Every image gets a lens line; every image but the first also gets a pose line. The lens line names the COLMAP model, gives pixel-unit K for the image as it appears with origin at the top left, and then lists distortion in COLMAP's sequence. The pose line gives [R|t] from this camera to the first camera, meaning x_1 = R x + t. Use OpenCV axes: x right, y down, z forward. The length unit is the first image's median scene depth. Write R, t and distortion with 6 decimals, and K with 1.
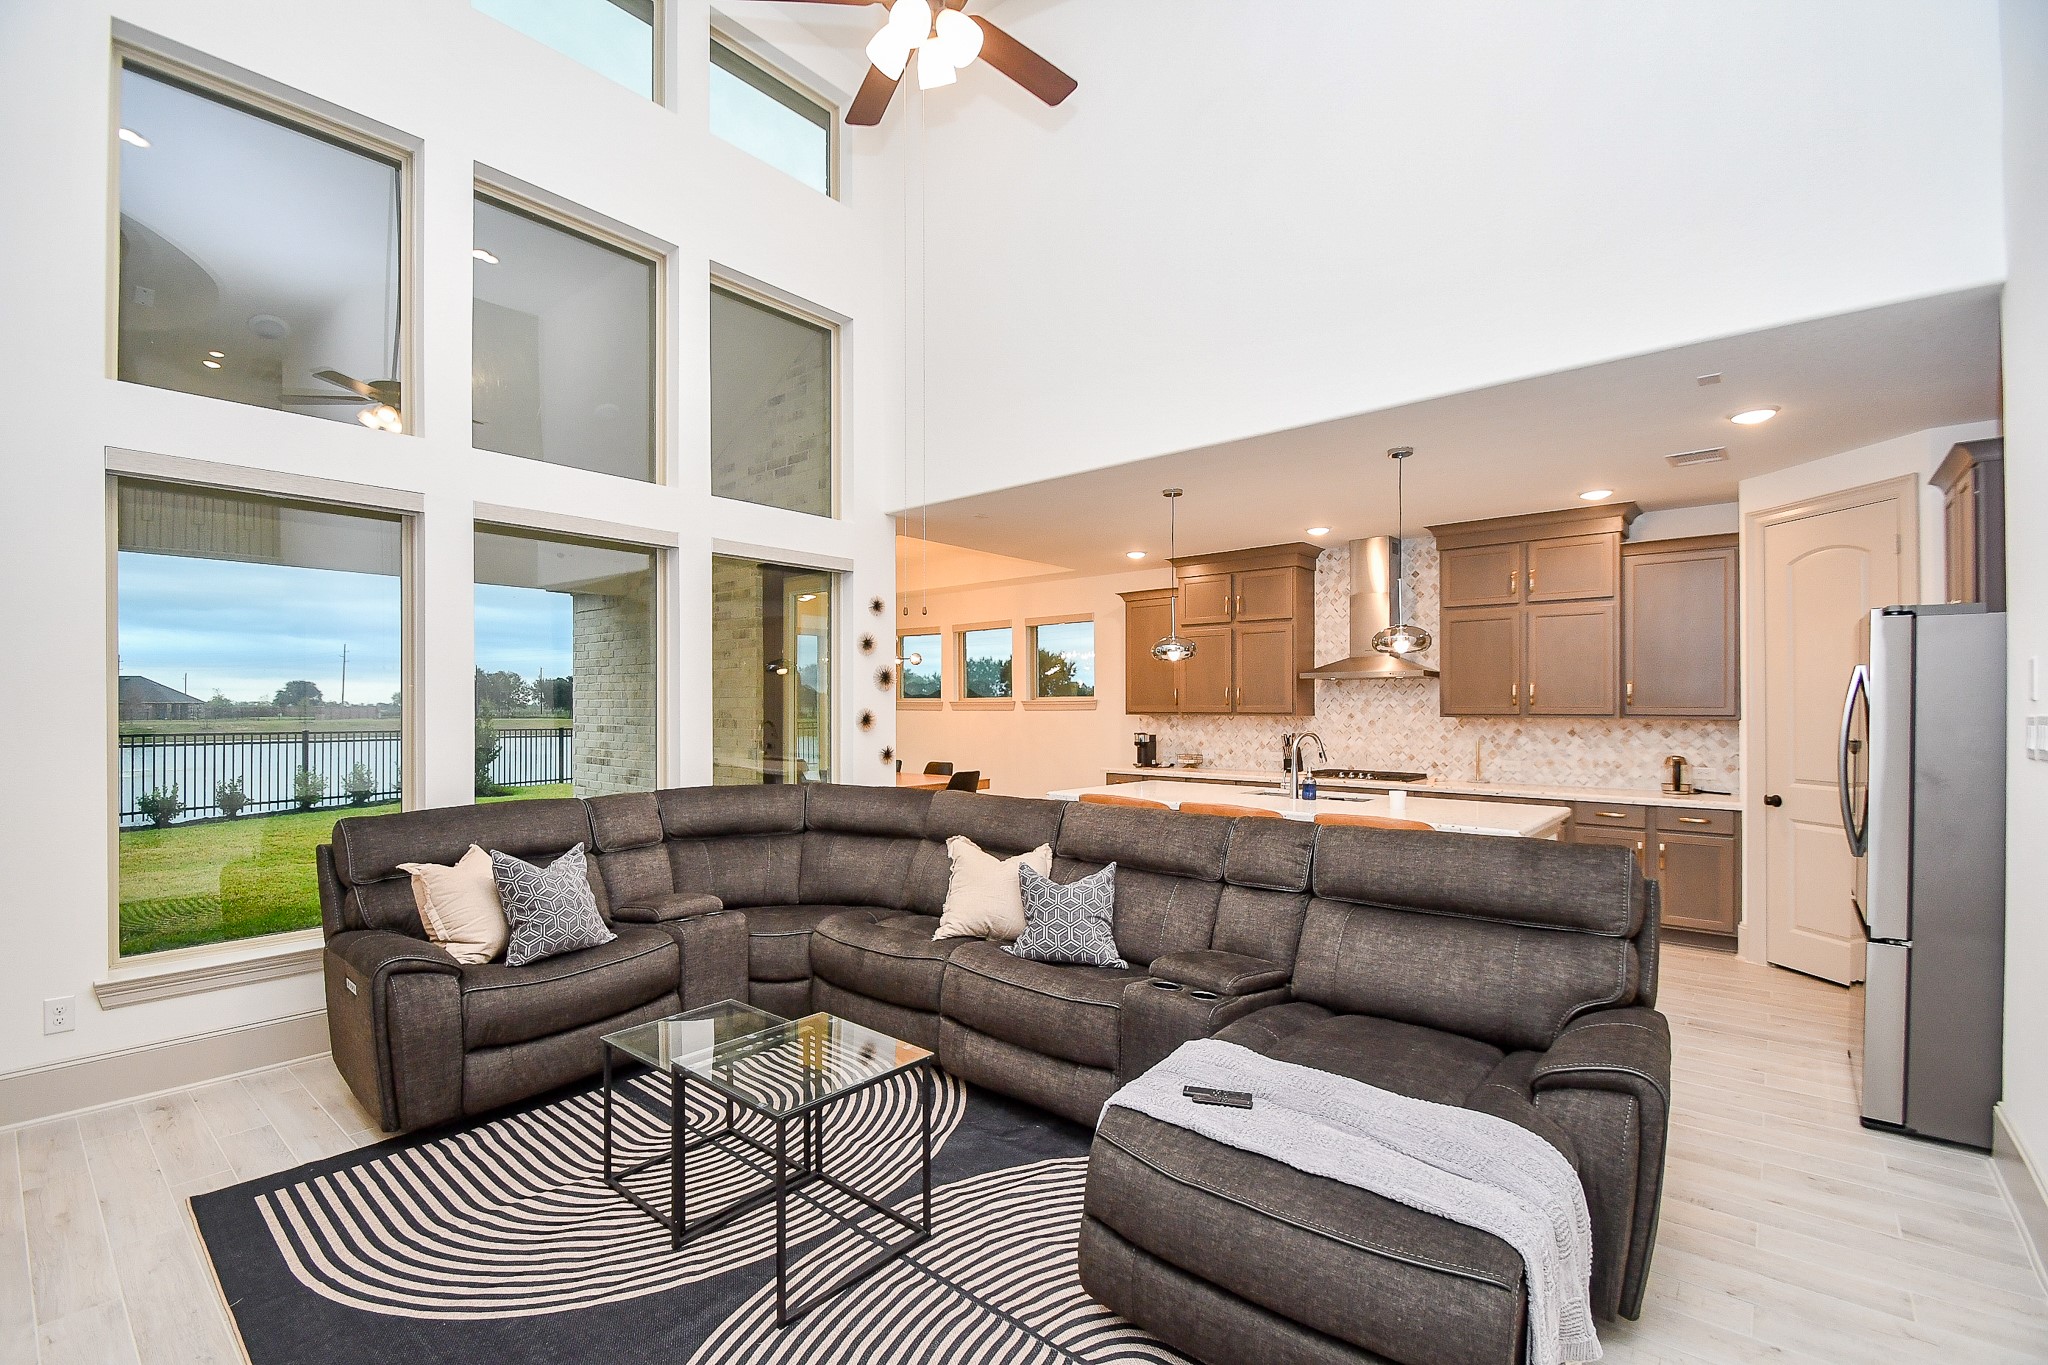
lens RADIAL K [[901.4, 0, 996.5], [0, 901.4, 700.5], [0, 0, 1]] dist [0.011228, -0.004179]
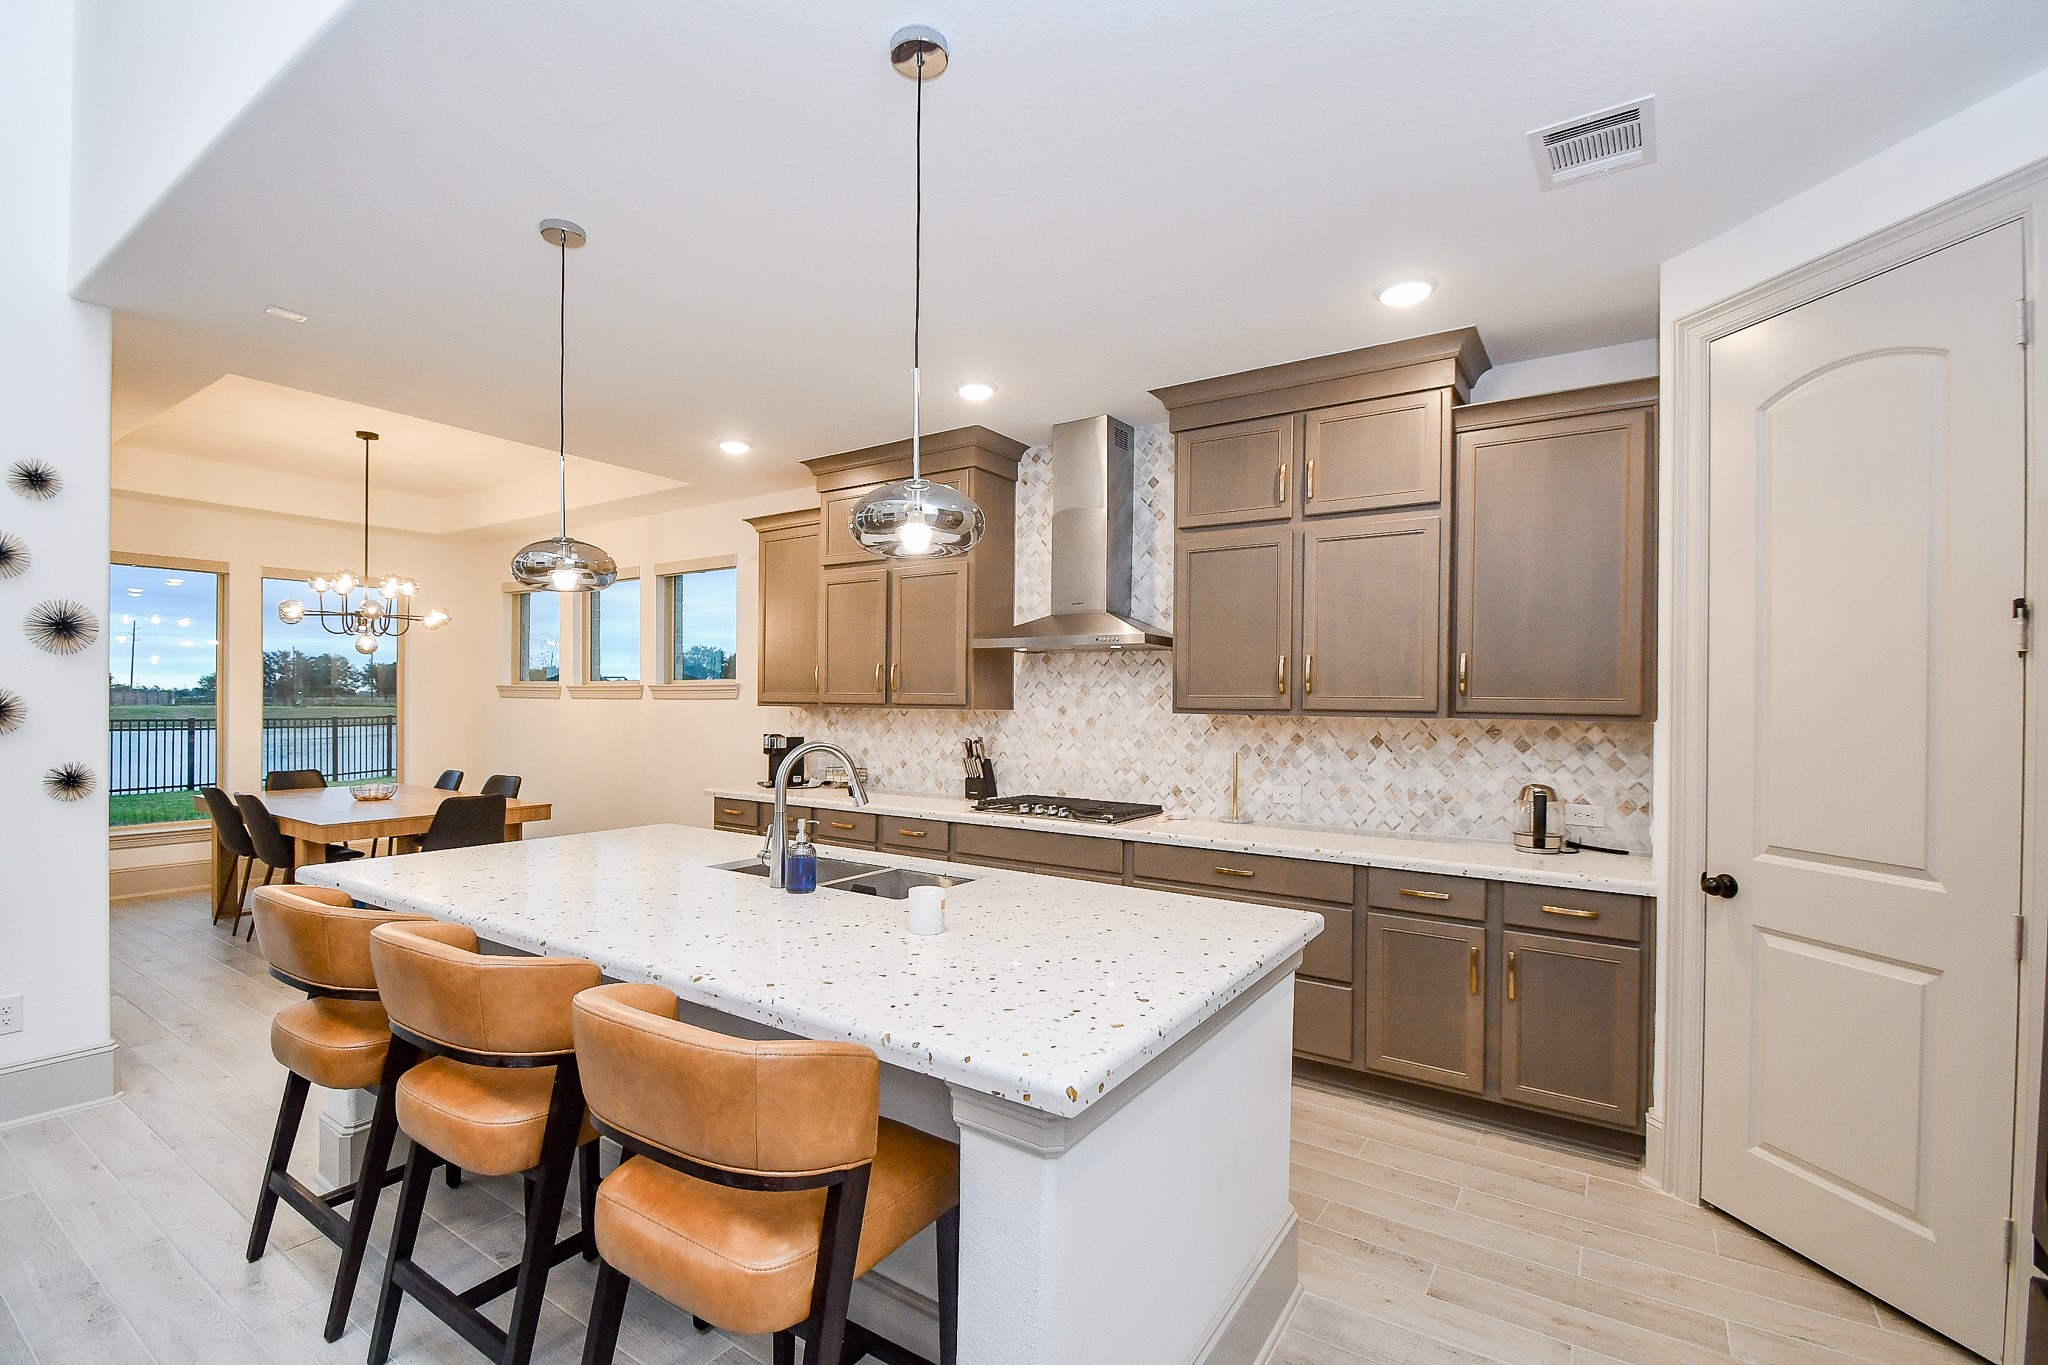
lens RADIAL K [[901.4, 0, 1005.8], [0, 901.4, 699.5], [0, 0, 1]] dist [0.011228, -0.004179]
pose [[0.993287, 0.008582, 0.115357, 0.315705], [-0.009374, 0.999936, 0.006326, 0.006625], [-0.115295, -0.007364, 0.993304, 0.425827]]
